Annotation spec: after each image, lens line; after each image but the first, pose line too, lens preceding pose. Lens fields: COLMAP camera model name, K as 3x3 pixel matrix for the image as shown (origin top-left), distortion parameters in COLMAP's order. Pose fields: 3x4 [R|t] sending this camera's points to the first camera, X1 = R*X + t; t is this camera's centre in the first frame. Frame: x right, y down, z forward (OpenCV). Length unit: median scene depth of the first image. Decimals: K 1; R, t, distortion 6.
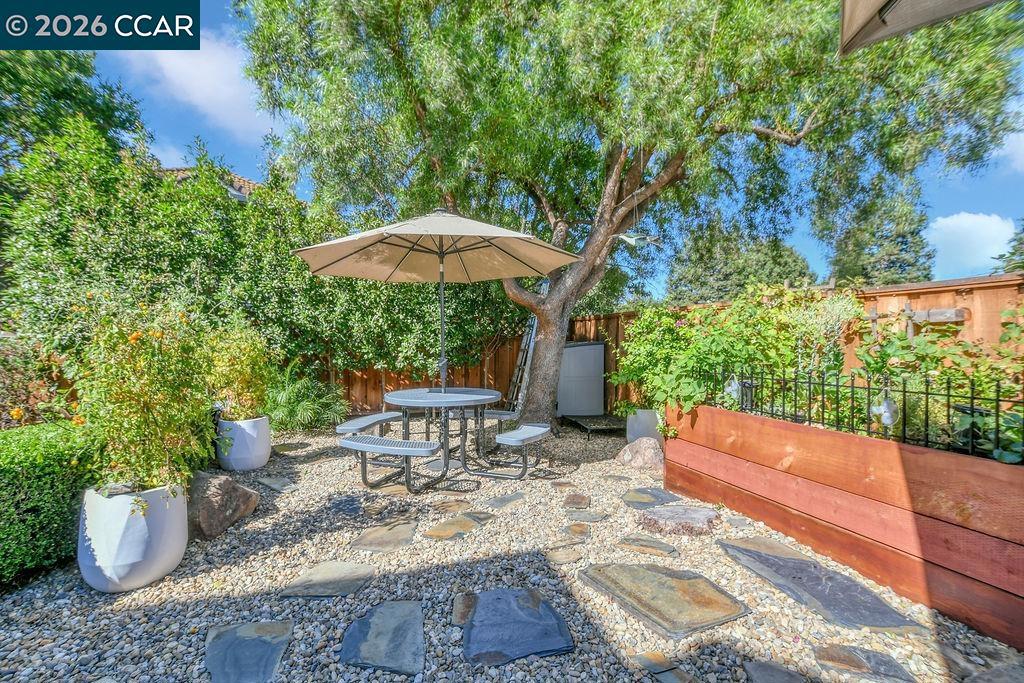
lens RADIAL K [[449.1, 0, 512.5], [0, 449.1, 340.4], [0, 0, 1]] dist [-0.029315, 0.001424]
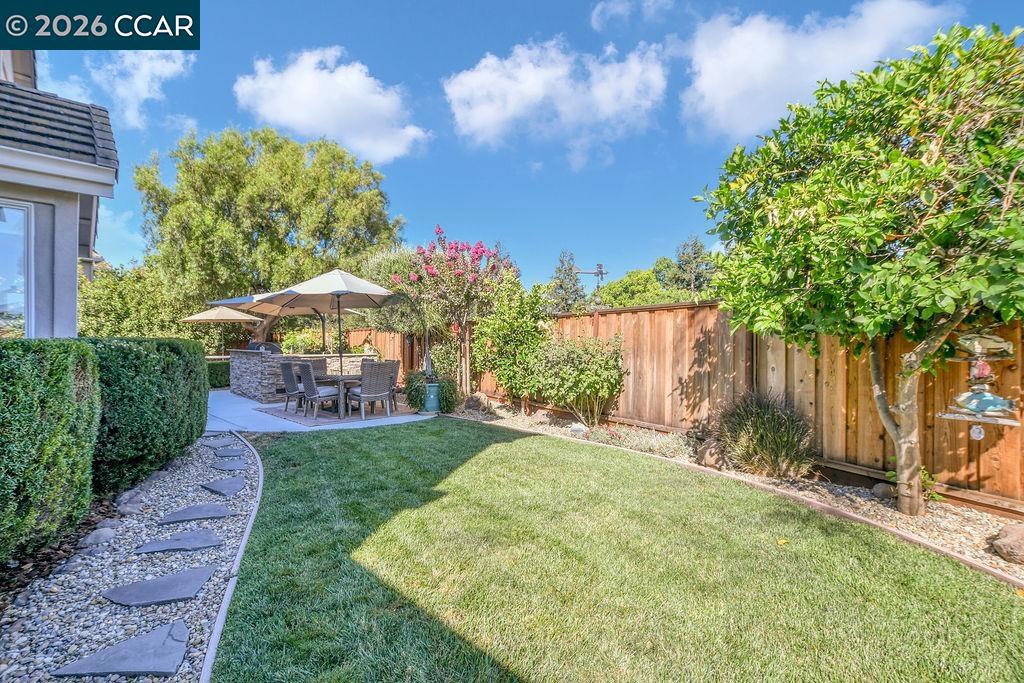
lens RADIAL K [[449.1, 0, 515.5], [0, 449.1, 340.1], [0, 0, 1]] dist [-0.029315, 0.001424]
pose [[0.851694, -0.003973, 0.524024, -0.016109], [0.006518, 0.999974, -0.003014, 0.010256], [-0.523999, 0.005983, 0.851698, -2.301648]]
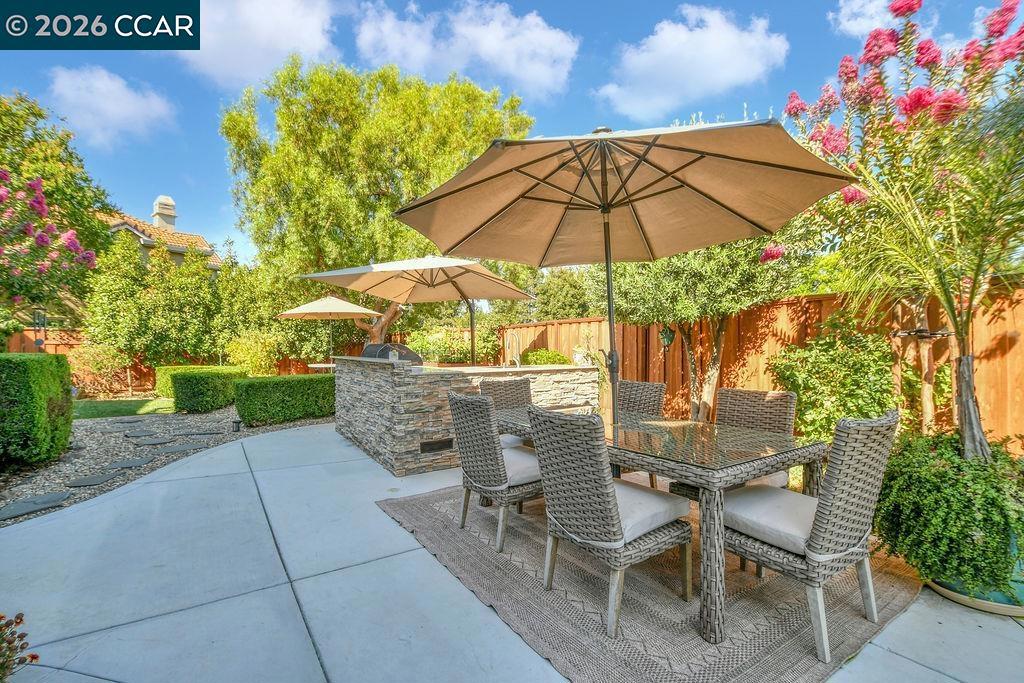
lens RADIAL K [[449.1, 0, 513.2], [0, 449.1, 337.5], [0, 0, 1]] dist [-0.029315, 0.001424]
pose [[0.943222, 0.001755, 0.332160, -0.014956], [0.005833, 0.999744, -0.021845, 0.016367], [-0.332113, 0.022542, 0.942970, -1.316520]]
